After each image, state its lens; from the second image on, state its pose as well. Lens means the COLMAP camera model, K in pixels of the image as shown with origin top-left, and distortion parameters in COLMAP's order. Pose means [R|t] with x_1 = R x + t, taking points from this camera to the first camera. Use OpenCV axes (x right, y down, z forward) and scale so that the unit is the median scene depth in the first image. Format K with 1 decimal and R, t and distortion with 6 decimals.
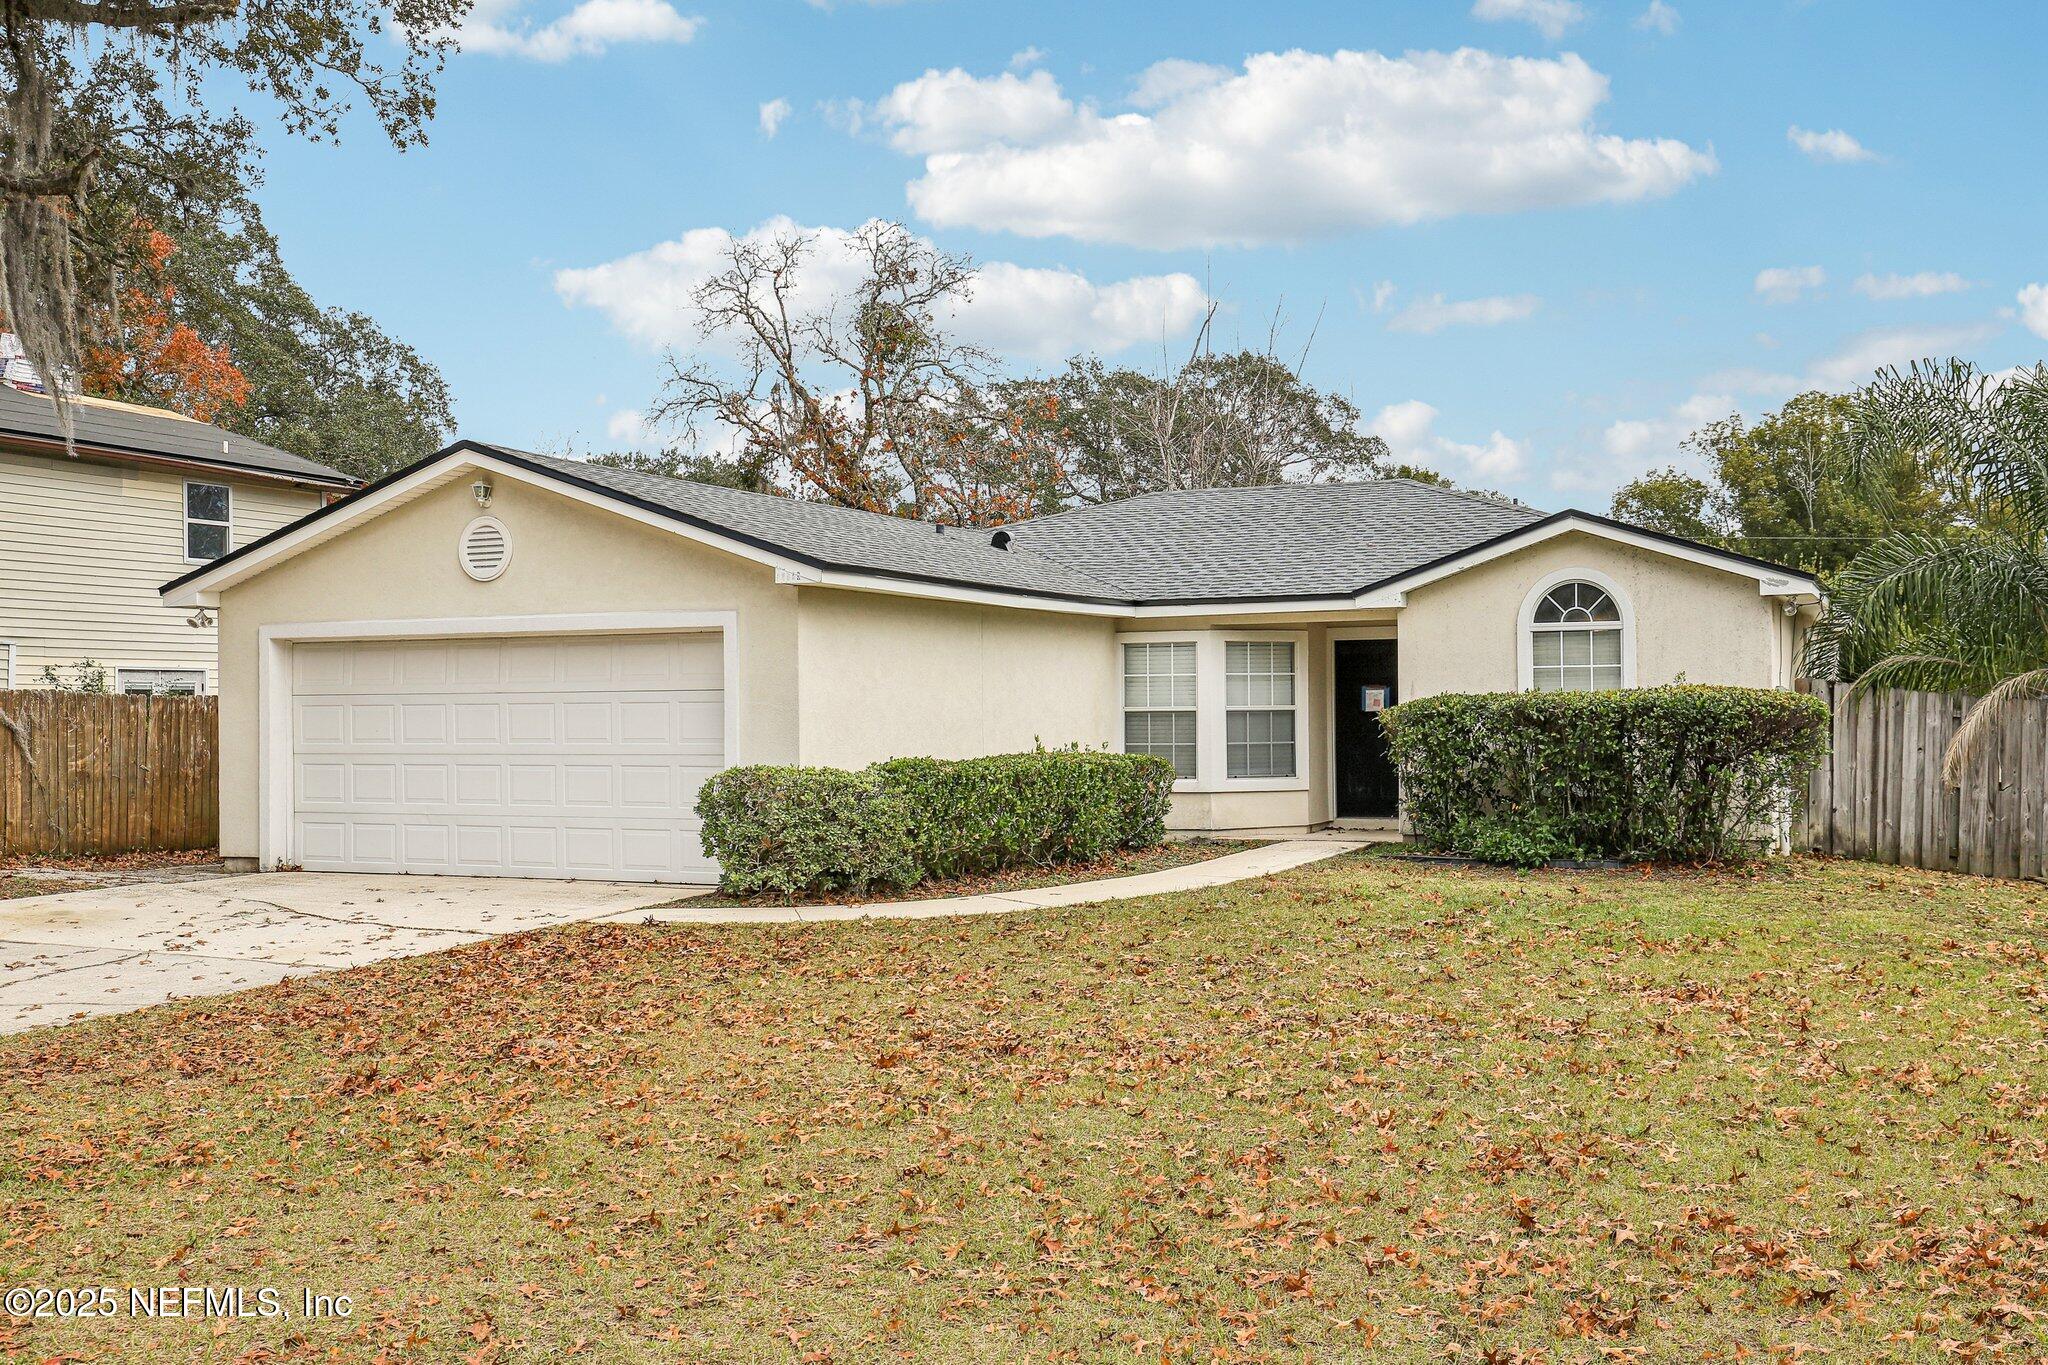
lens RADIAL K [[2005.3, 0, 1041.4], [0, 2005.3, 689.9], [0, 0, 1]] dist [-0.013643, 0.025195]
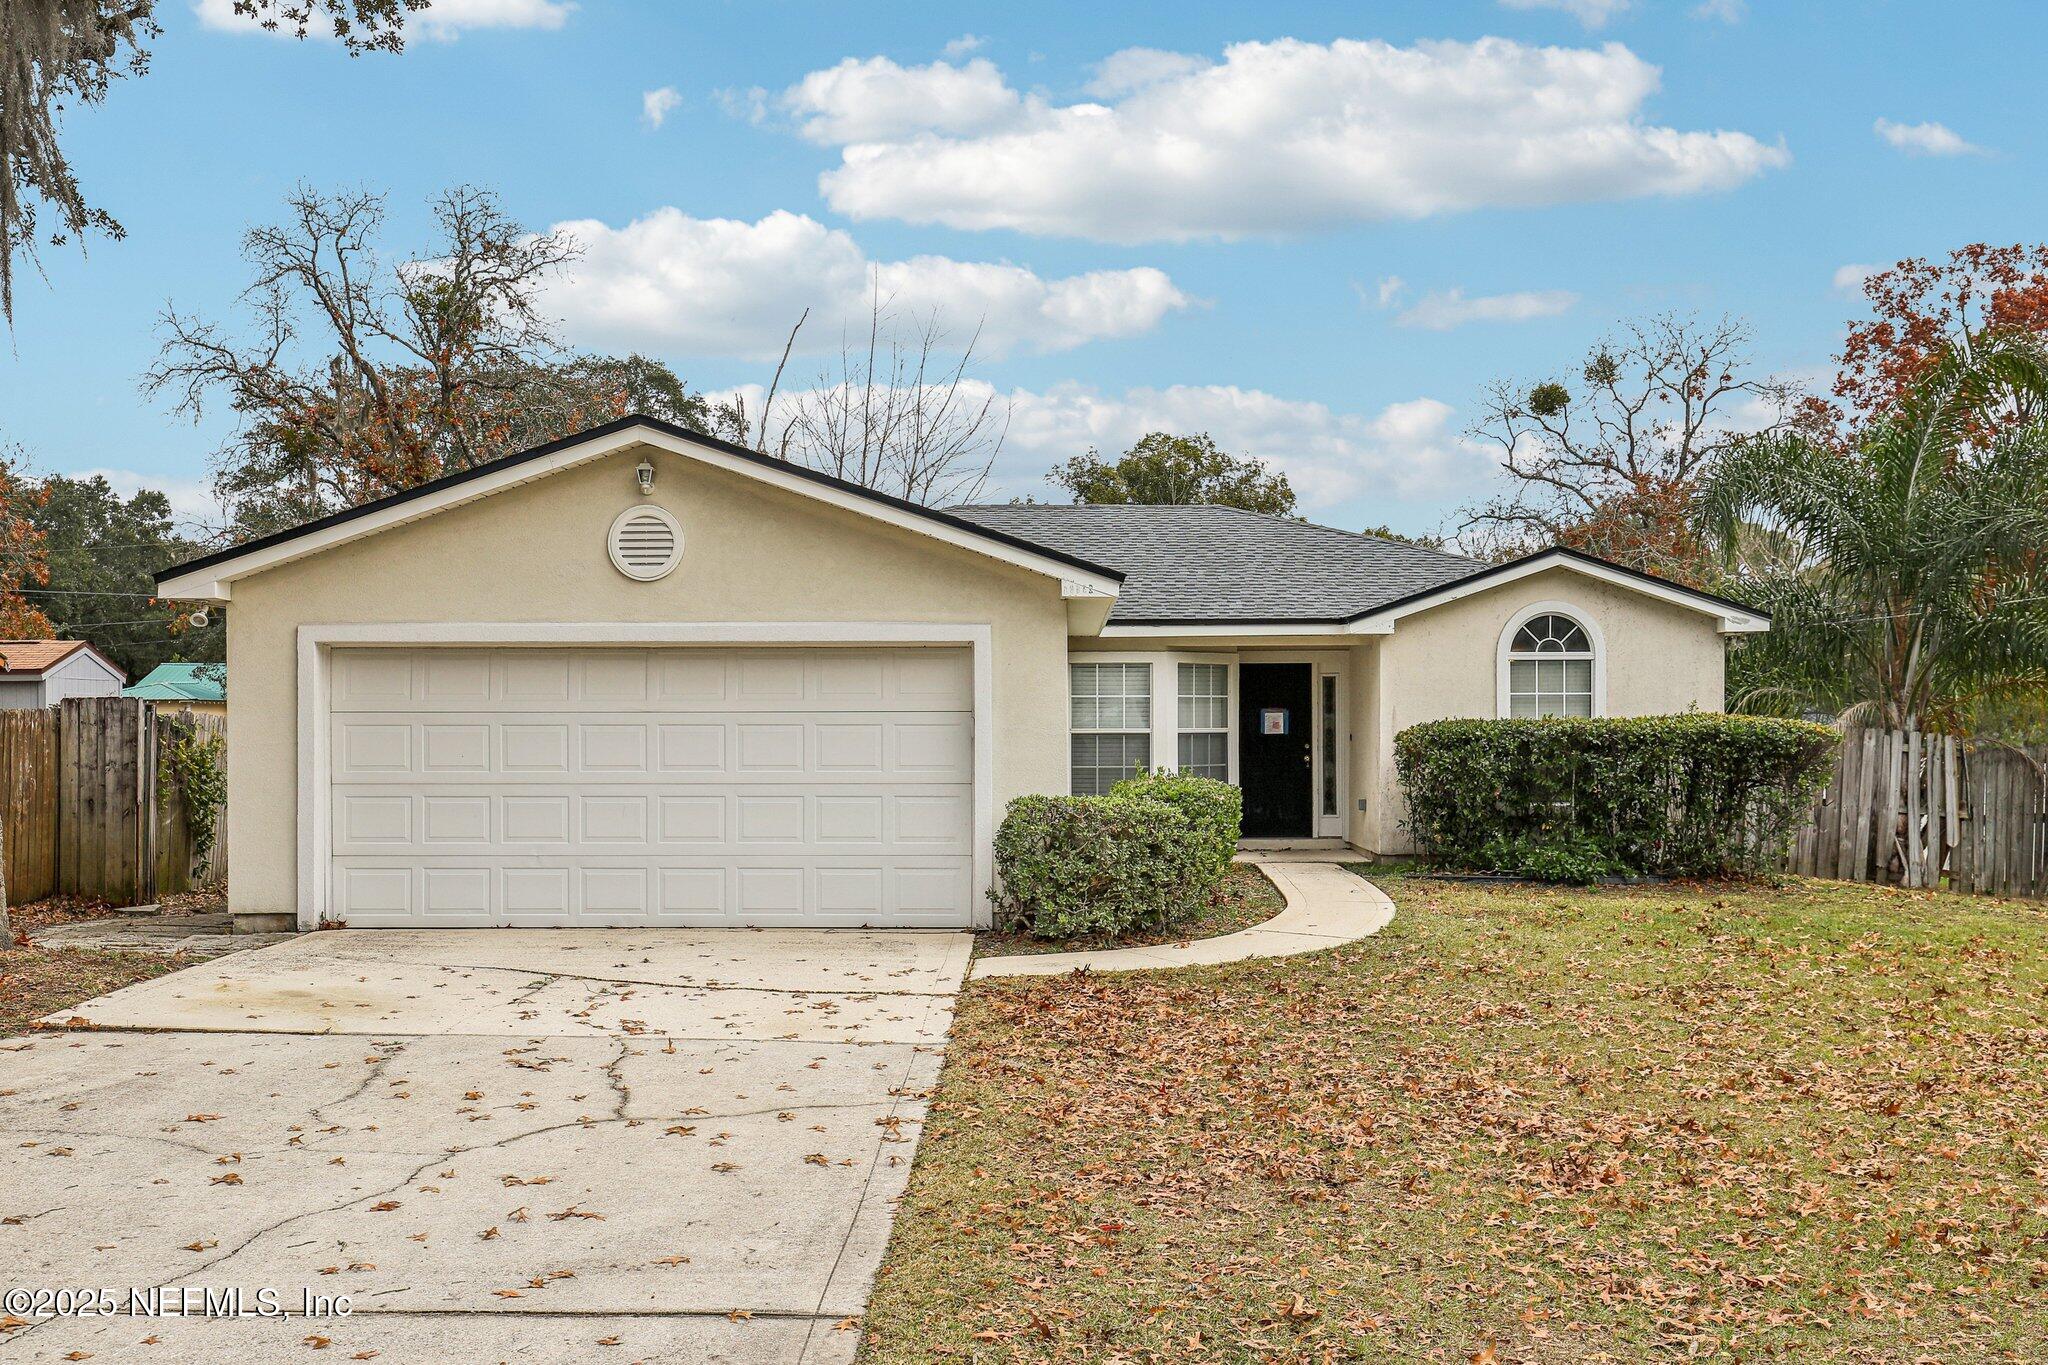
lens RADIAL K [[2005.3, 0, 1041.4], [0, 2005.3, 689.9], [0, 0, 1]] dist [-0.013643, 0.025195]
pose [[0.917321, 0.012531, 0.397952, -0.406361], [-0.009976, 0.999914, -0.008490, -0.002084], [-0.398024, 0.003818, 0.917367, 0.130459]]
